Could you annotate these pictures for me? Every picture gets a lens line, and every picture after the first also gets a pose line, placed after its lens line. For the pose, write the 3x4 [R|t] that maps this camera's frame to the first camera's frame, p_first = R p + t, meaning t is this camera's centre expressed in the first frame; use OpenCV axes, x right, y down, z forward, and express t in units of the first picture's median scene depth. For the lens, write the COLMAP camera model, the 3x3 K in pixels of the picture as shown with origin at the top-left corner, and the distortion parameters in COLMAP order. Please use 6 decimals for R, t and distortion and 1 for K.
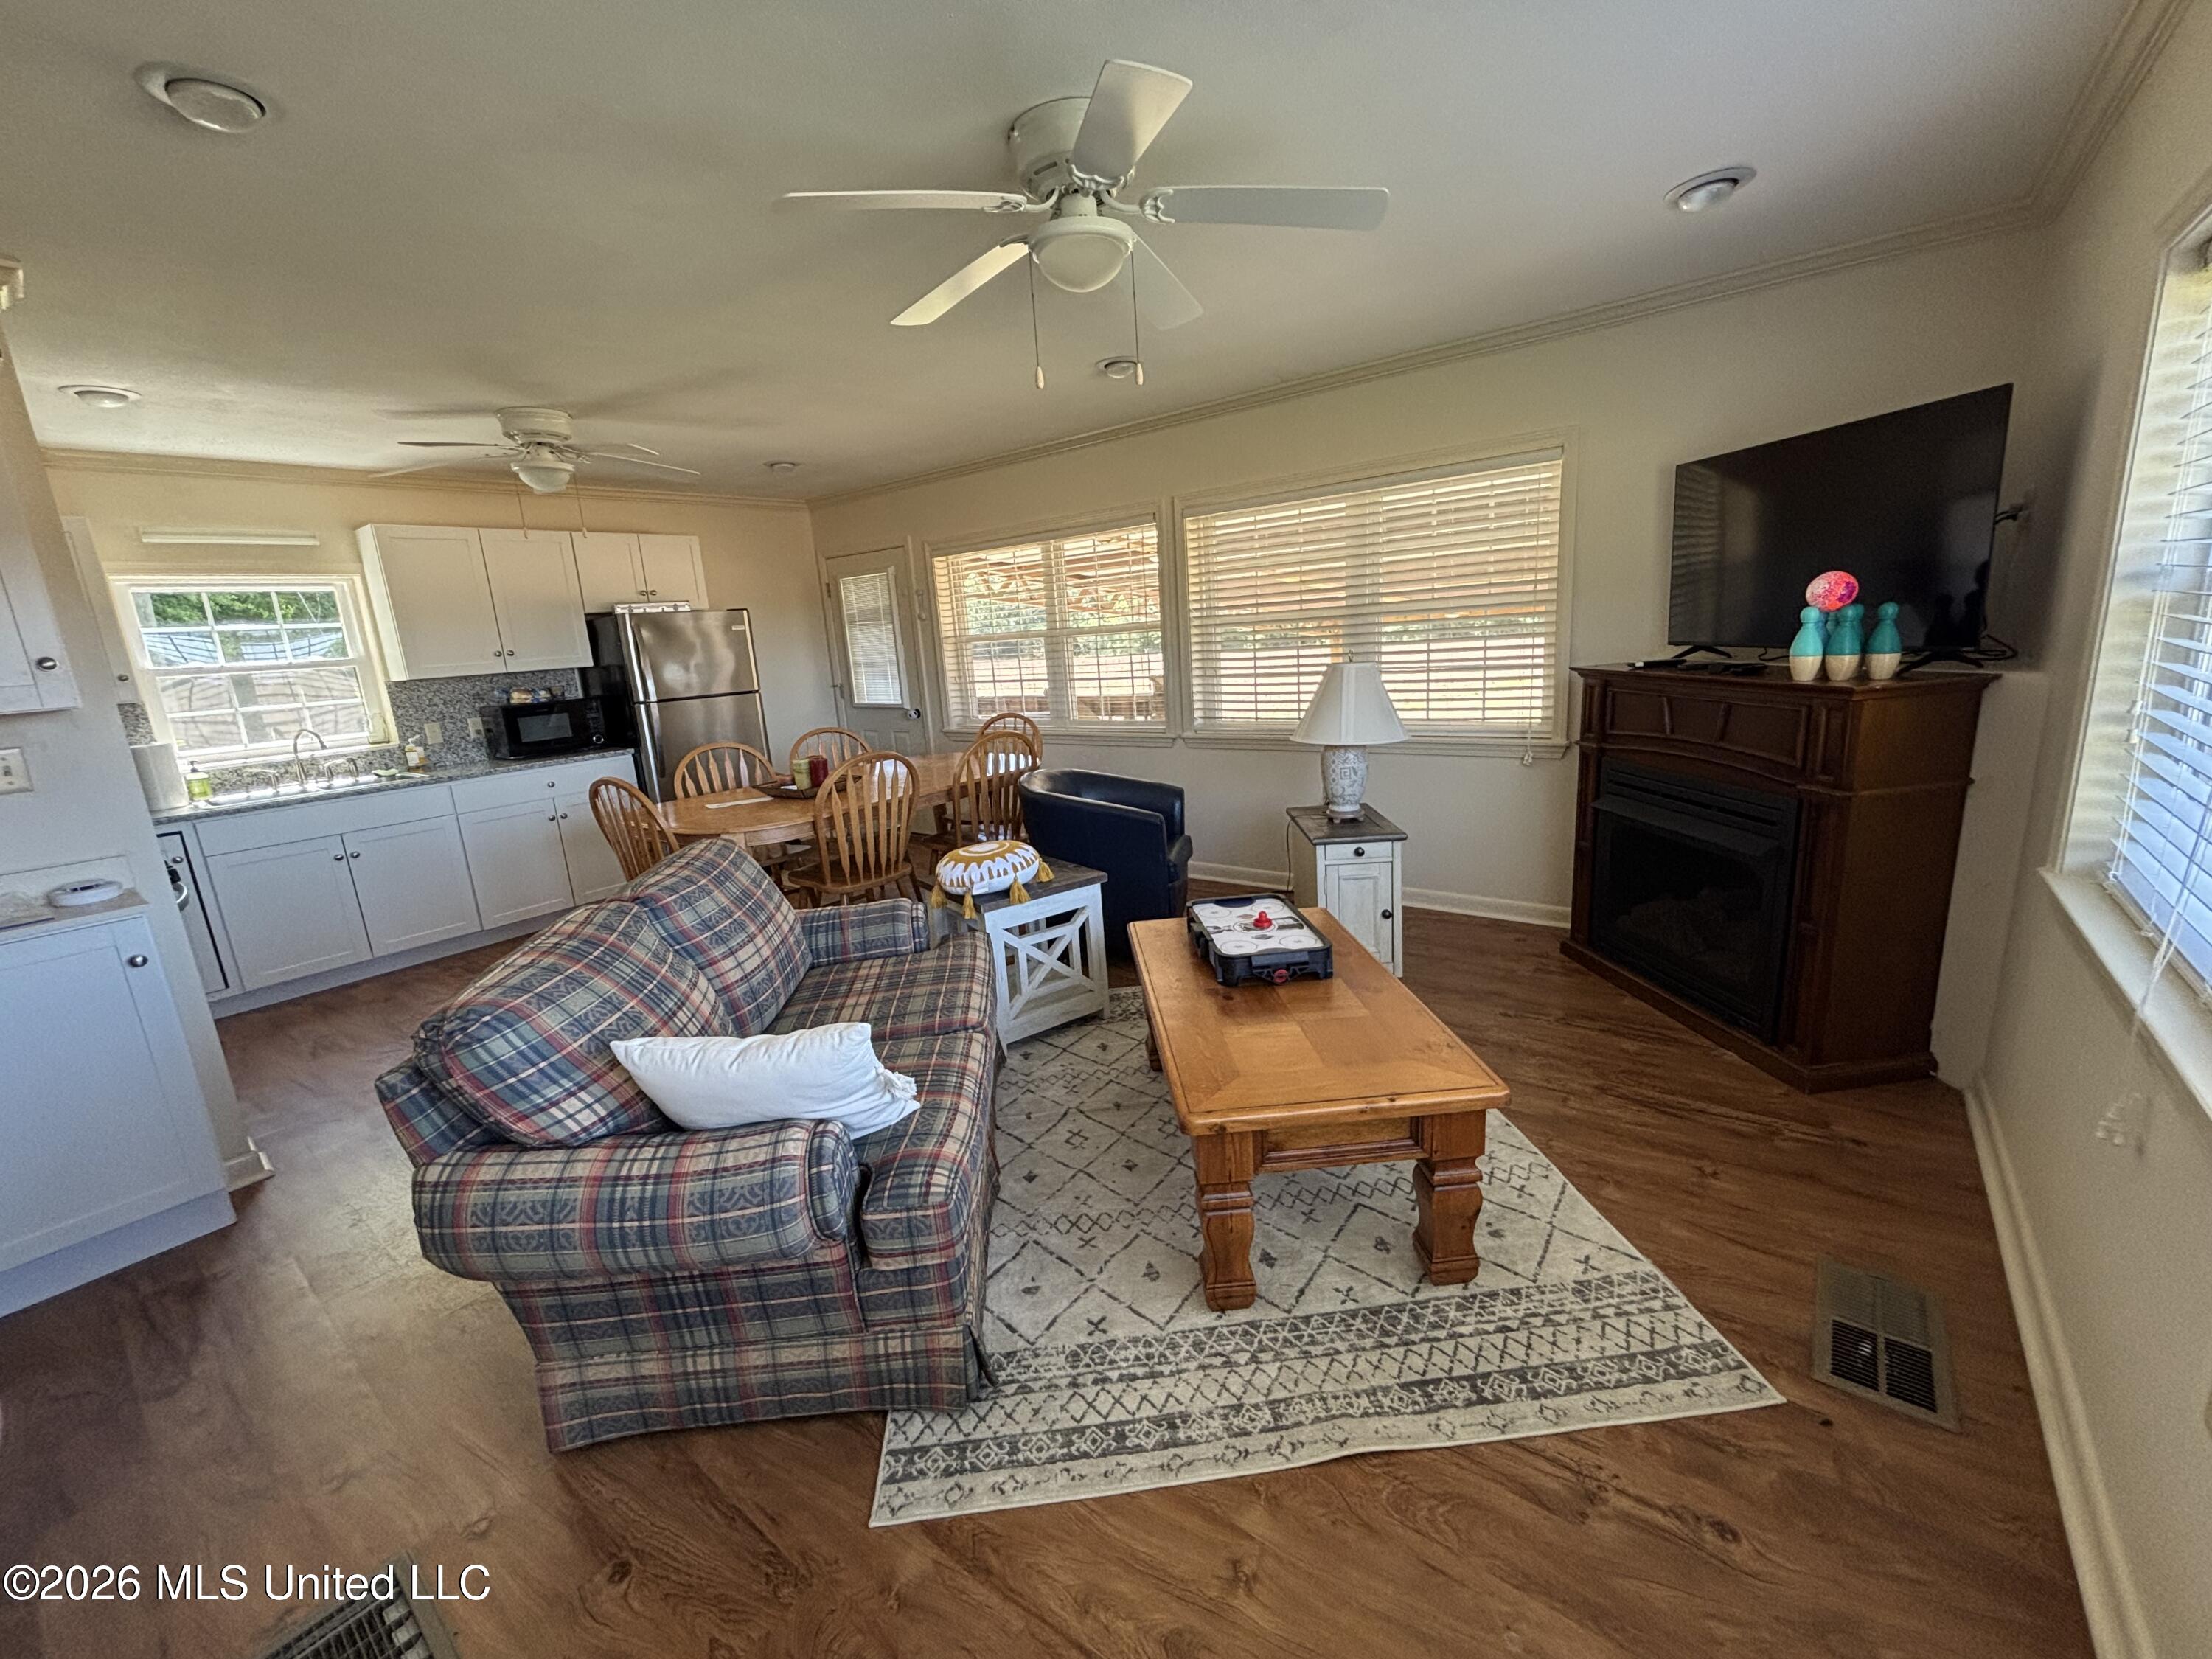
lens RADIAL K [[922.4, 0, 1115.4], [0, 922.4, 831.0], [0, 0, 1]] dist [0.002291, 0.000465]
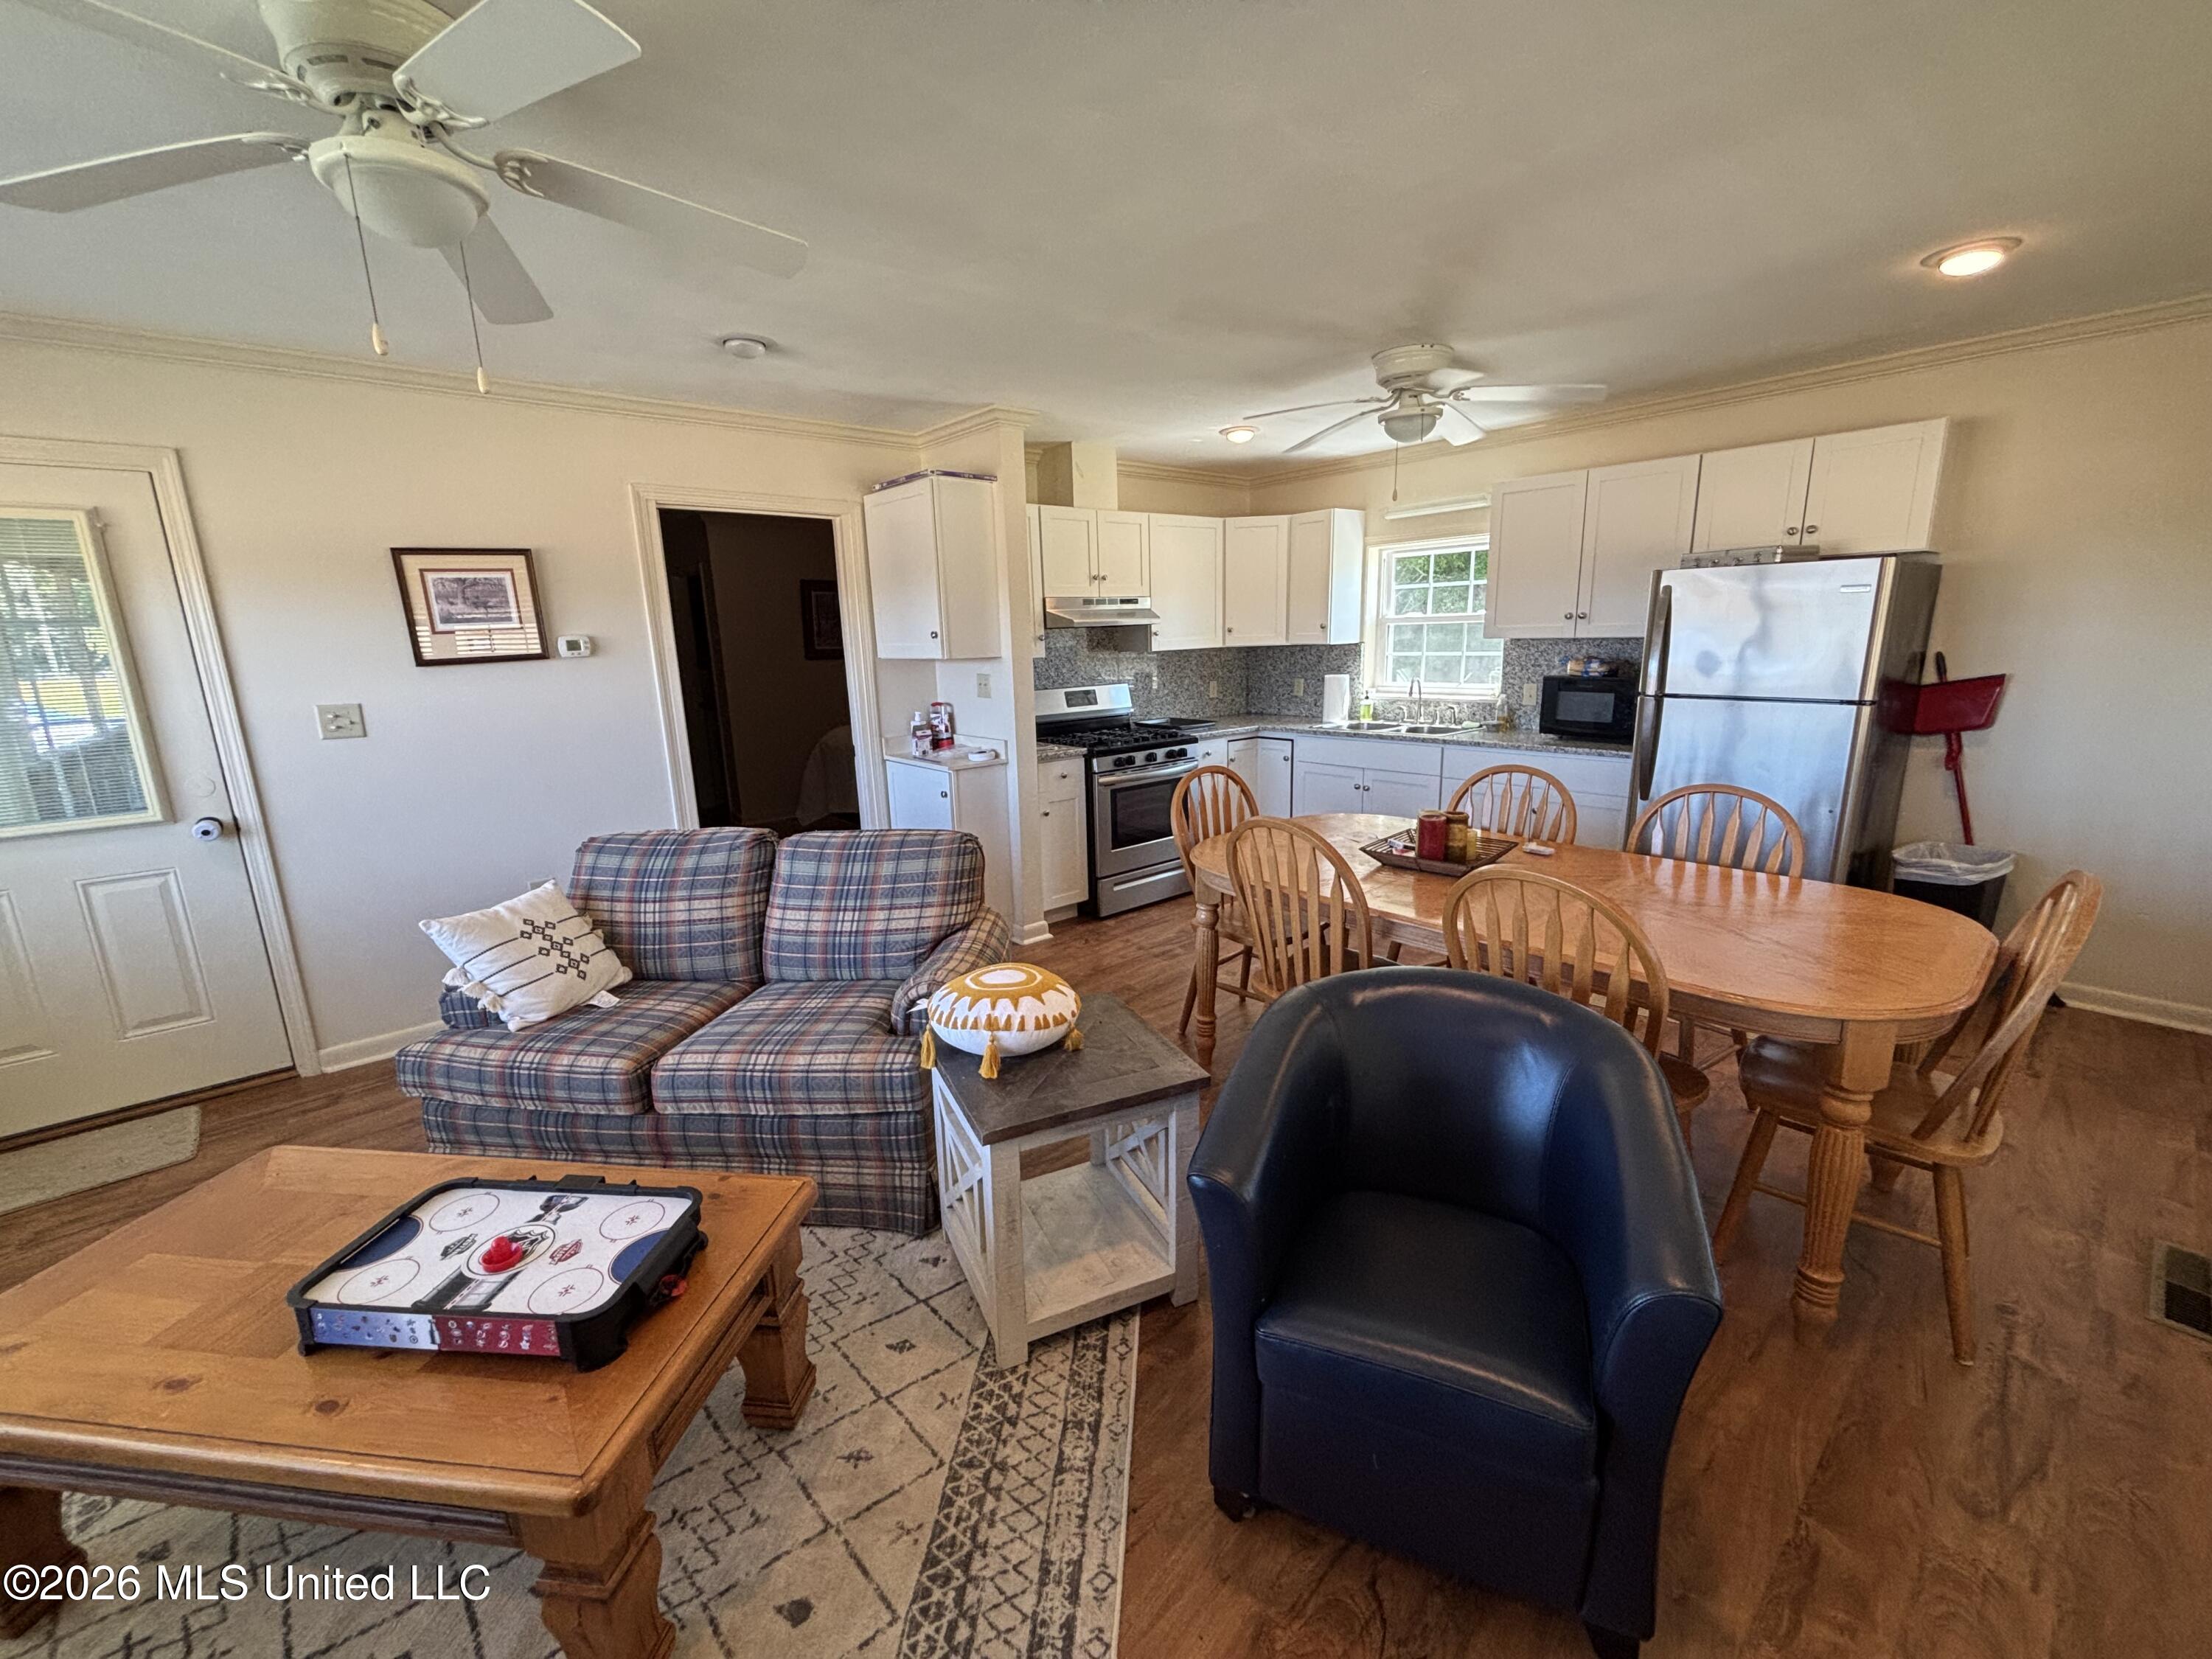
lens RADIAL K [[922.4, 0, 1115.4], [0, 922.4, 831.0], [0, 0, 1]] dist [0.002291, 0.000465]
pose [[-0.197873, 0.272870, -0.941482, 0.332034], [-0.168727, 0.936656, 0.306933, -0.224558], [0.965597, 0.219587, -0.139298, 0.858412]]
